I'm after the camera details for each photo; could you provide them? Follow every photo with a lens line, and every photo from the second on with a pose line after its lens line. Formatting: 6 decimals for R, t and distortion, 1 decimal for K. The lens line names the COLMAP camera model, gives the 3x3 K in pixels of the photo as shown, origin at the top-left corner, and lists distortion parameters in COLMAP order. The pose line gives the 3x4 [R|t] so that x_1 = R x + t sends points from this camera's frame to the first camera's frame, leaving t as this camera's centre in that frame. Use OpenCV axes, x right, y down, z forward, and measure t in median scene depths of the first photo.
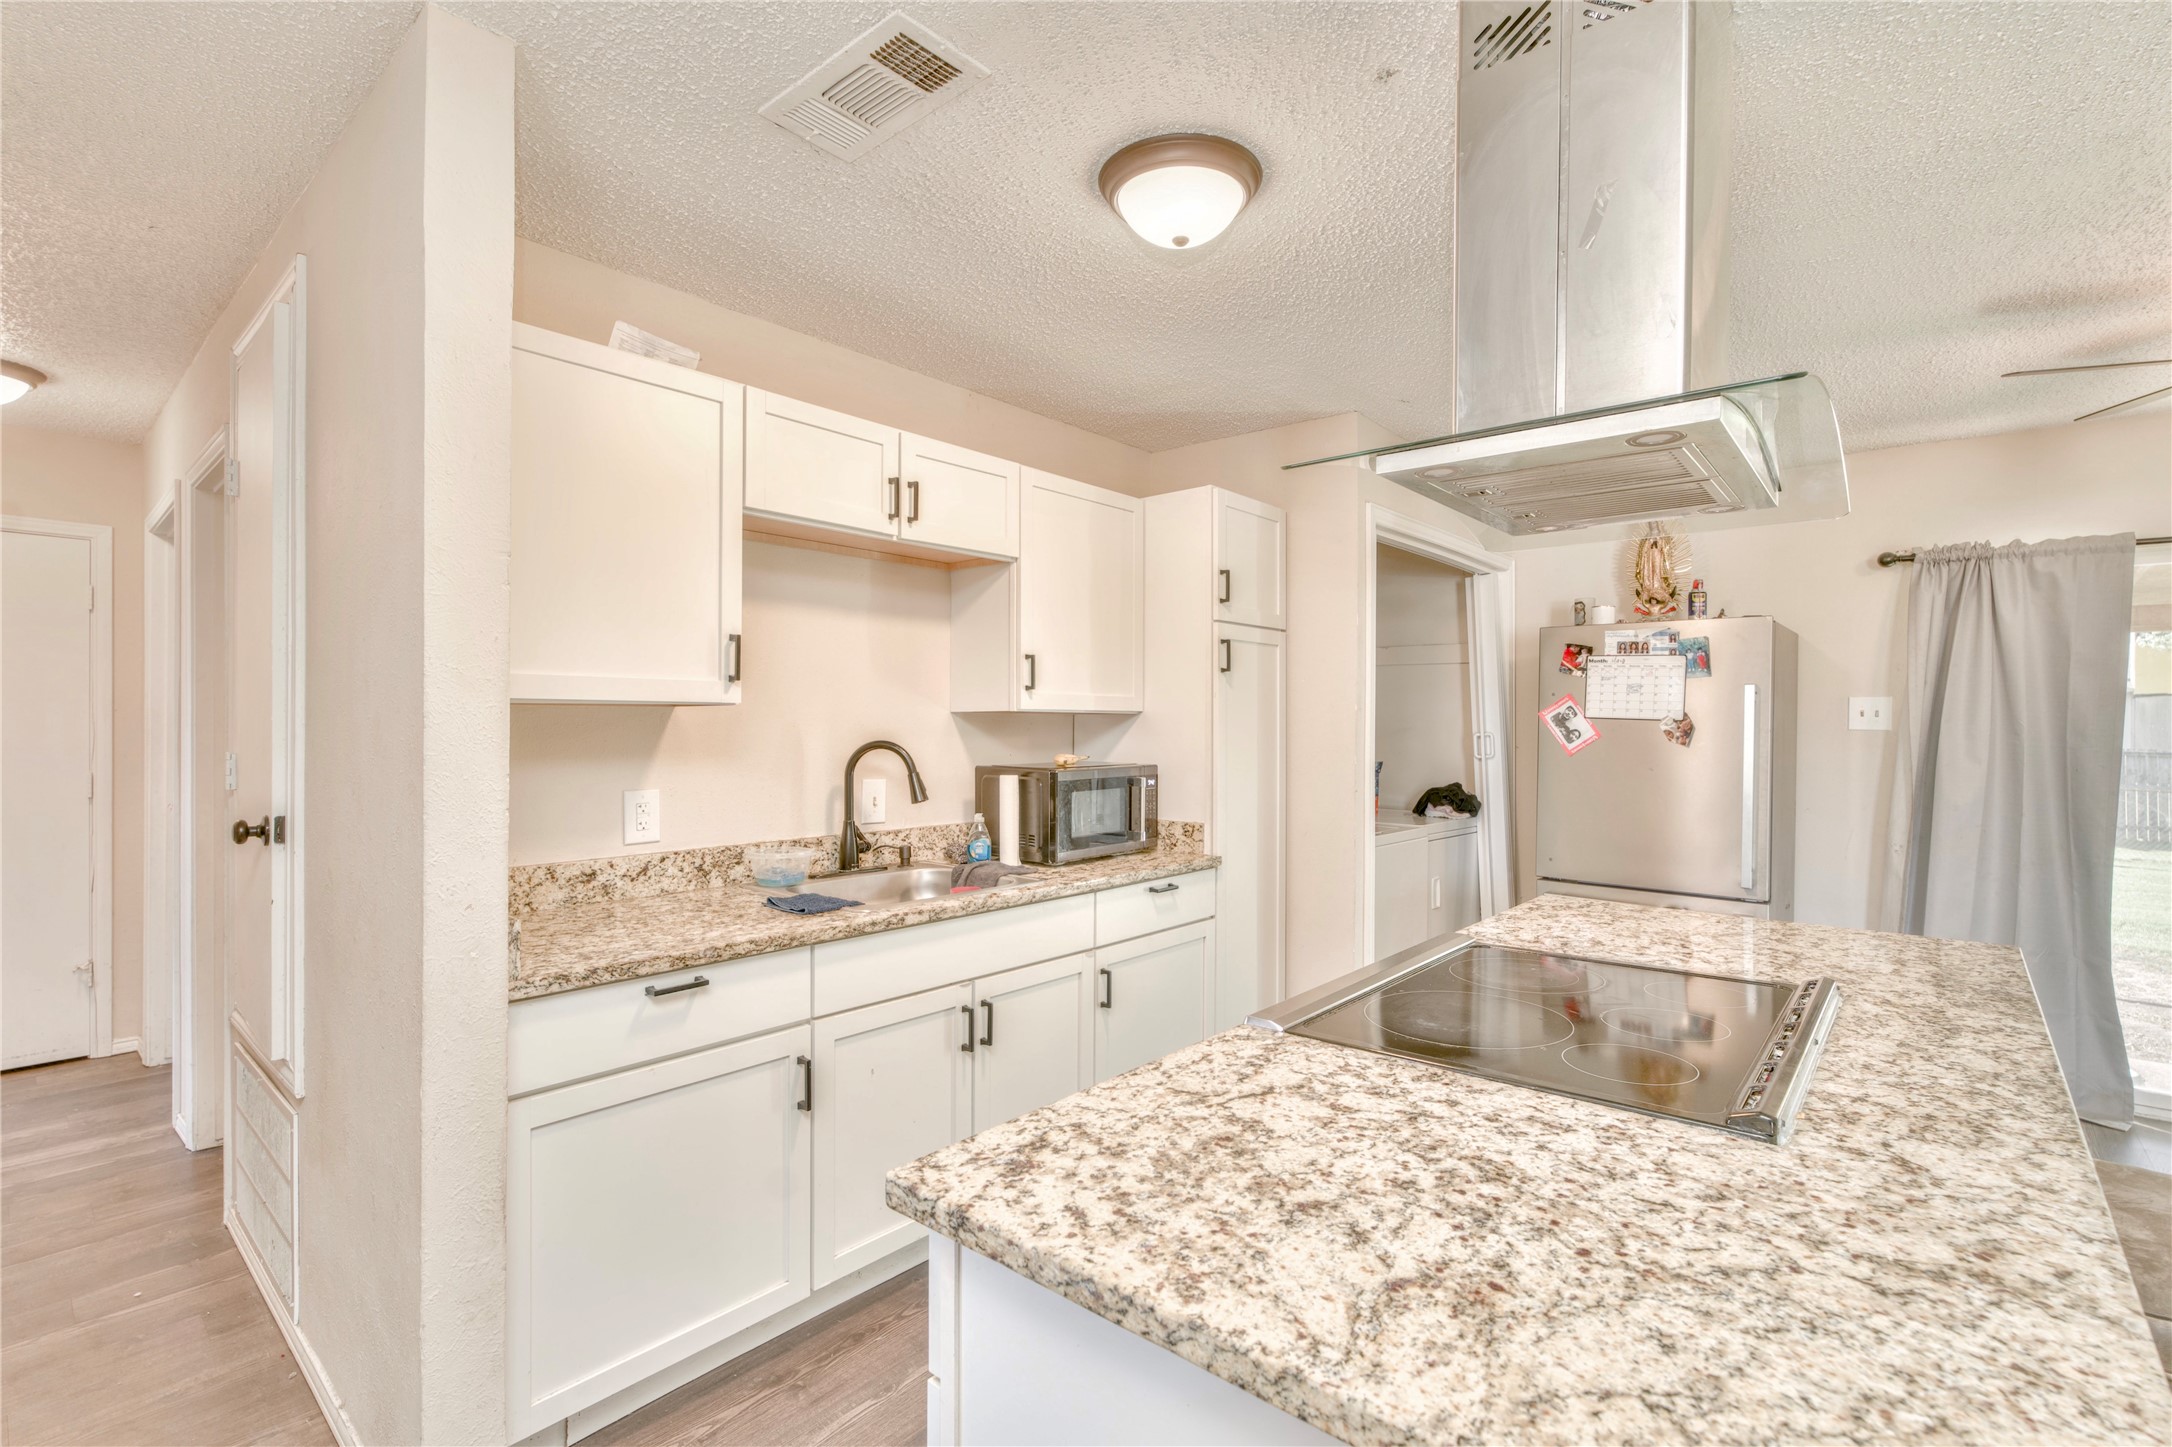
lens RADIAL K [[974.4, 0, 1085.2], [0, 974.4, 728.1], [0, 0, 1]] dist [-0.009798, 0.001405]
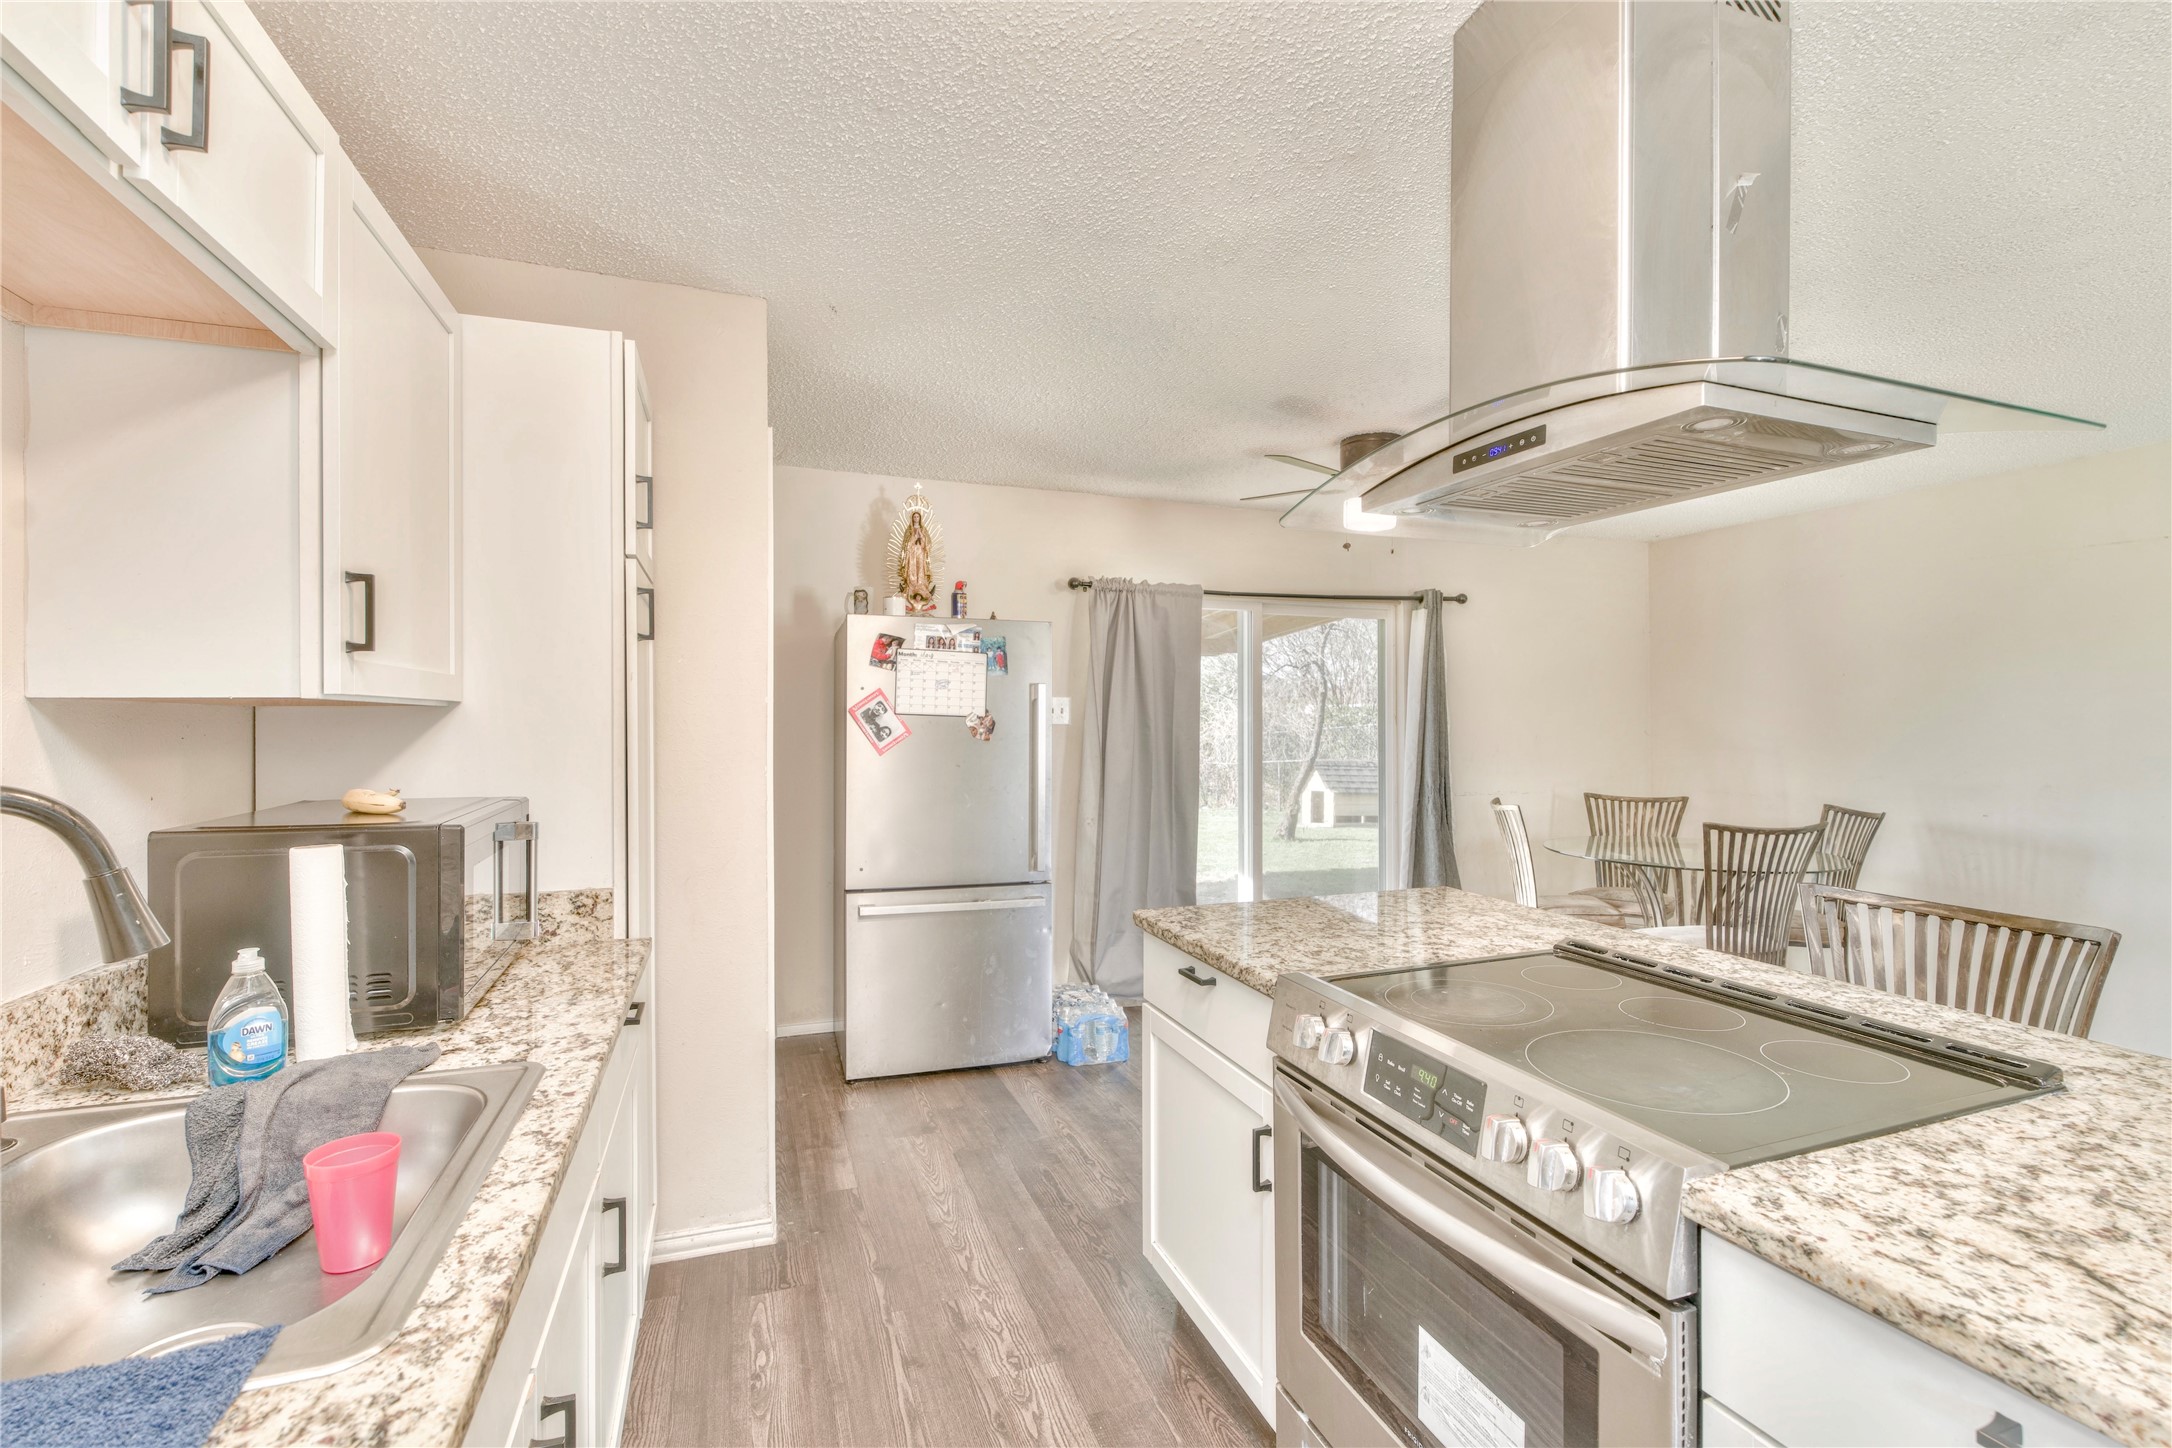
lens RADIAL K [[974.4, 0, 1088.4], [0, 974.4, 726.0], [0, 0, 1]] dist [-0.009798, 0.001405]
pose [[0.485282, -0.009881, 0.874302, -0.330903], [0.006979, 0.999948, 0.007428, -0.007001], [-0.874330, 0.002497, 0.485326, 0.568468]]
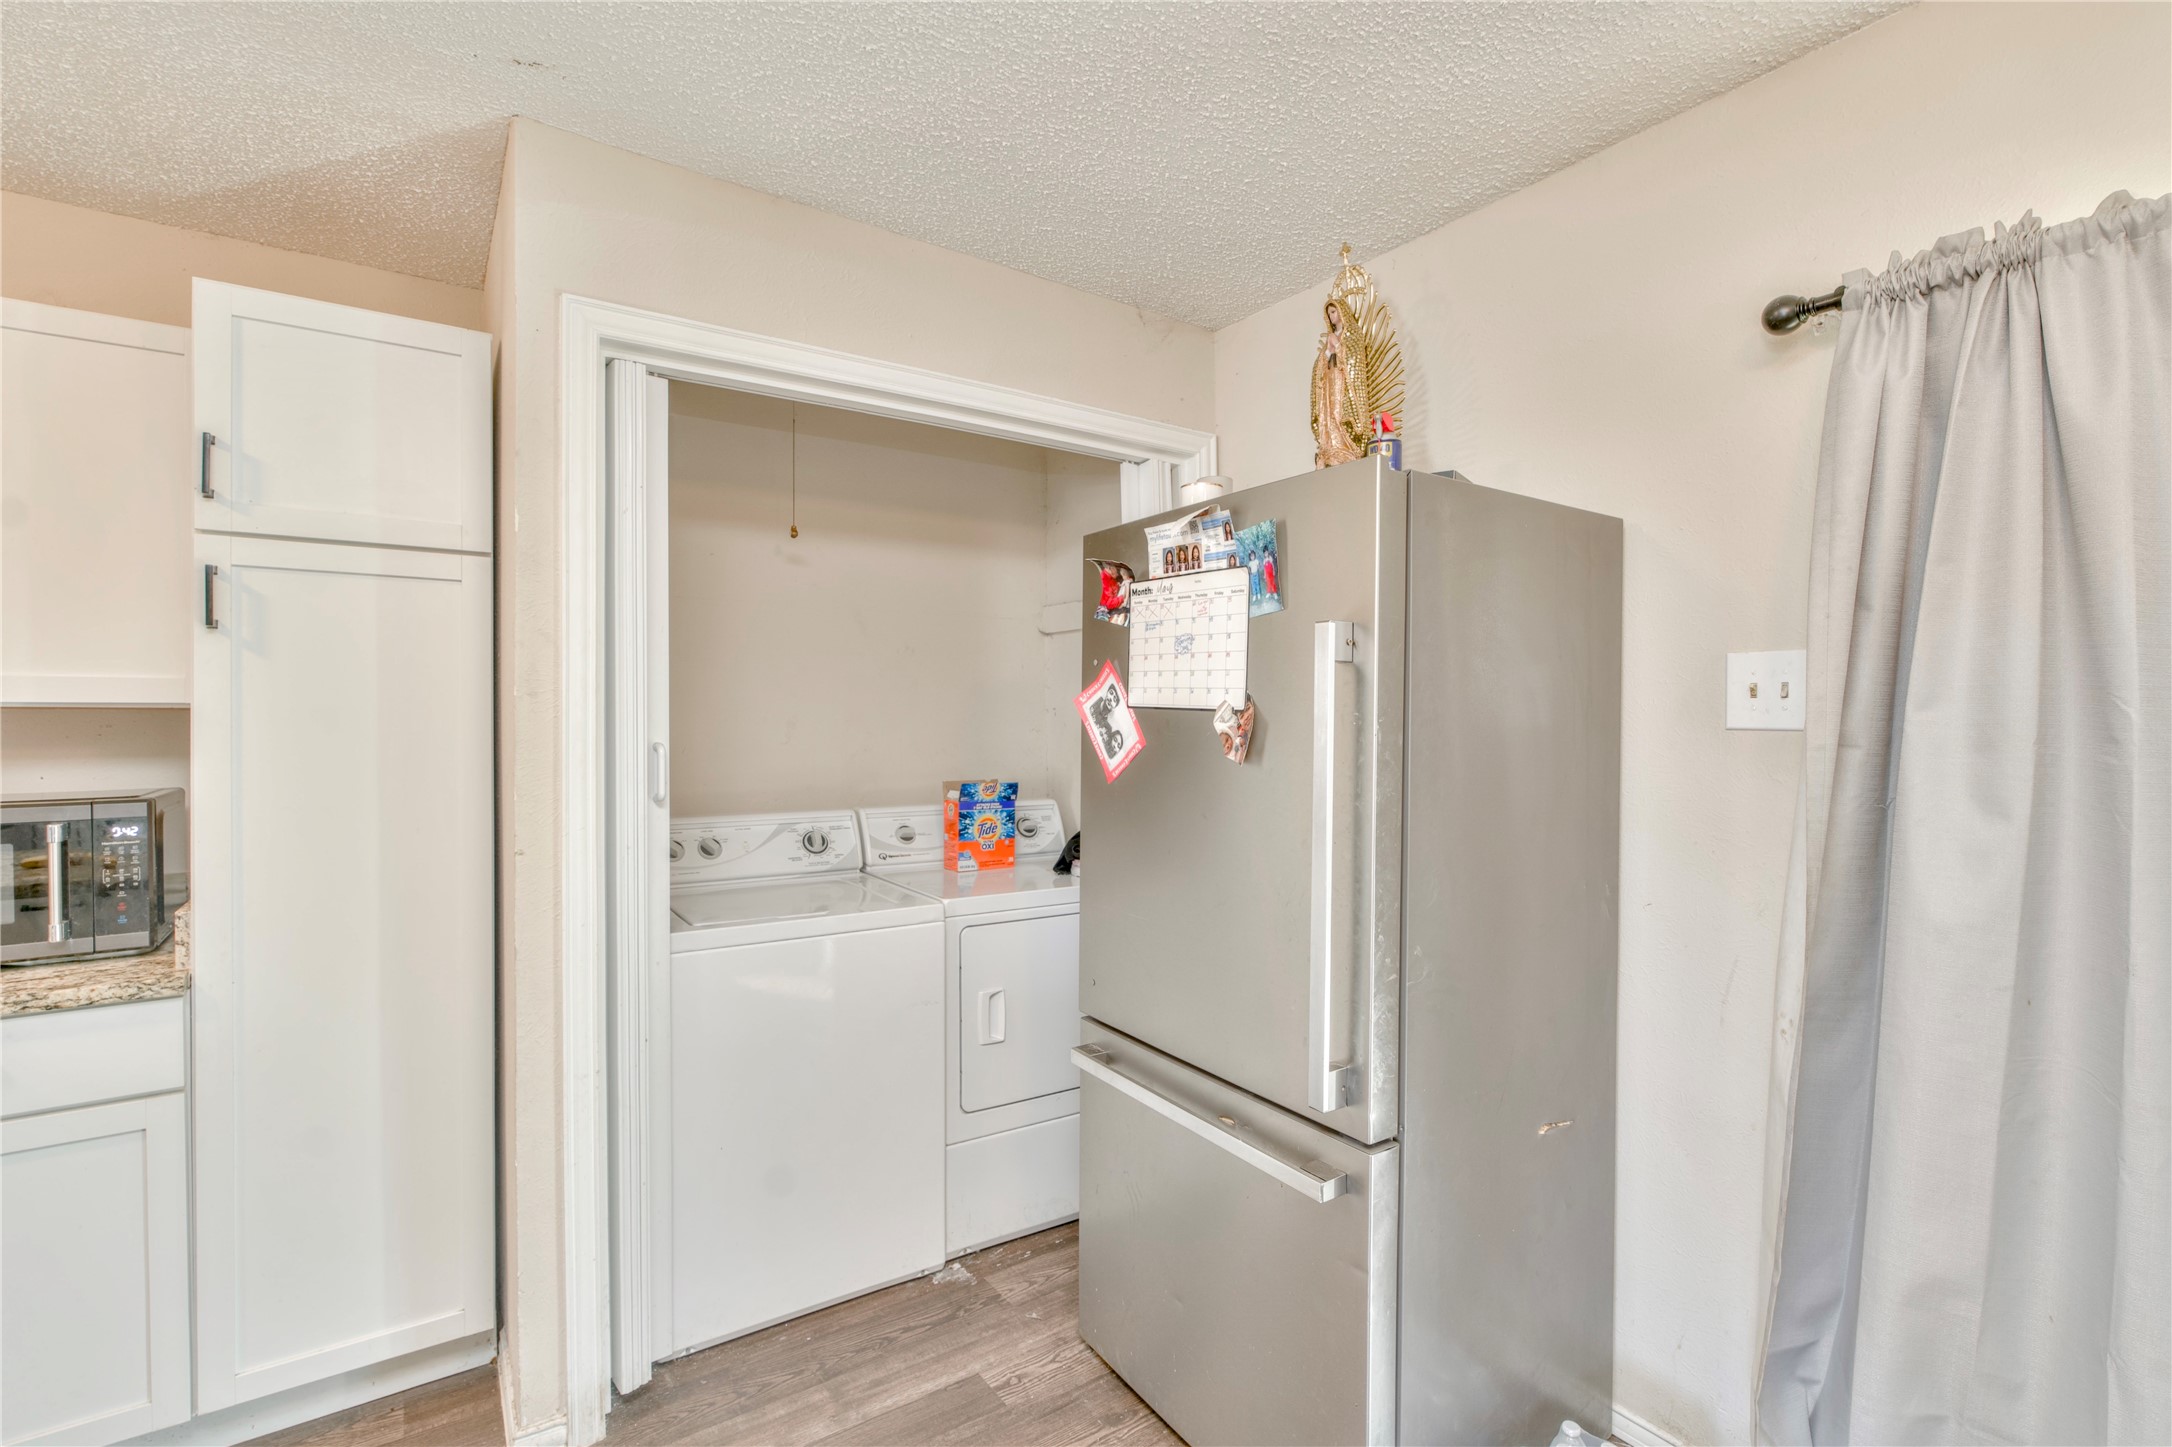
lens RADIAL K [[974.4, 0, 1078.0], [0, 974.4, 729.7], [0, 0, 1]] dist [-0.009798, 0.001405]
pose [[0.971128, -0.004671, -0.238514, 0.914787], [0.005169, 0.999986, 0.001460, 0.000169], [0.238503, -0.002651, 0.971138, 0.762263]]
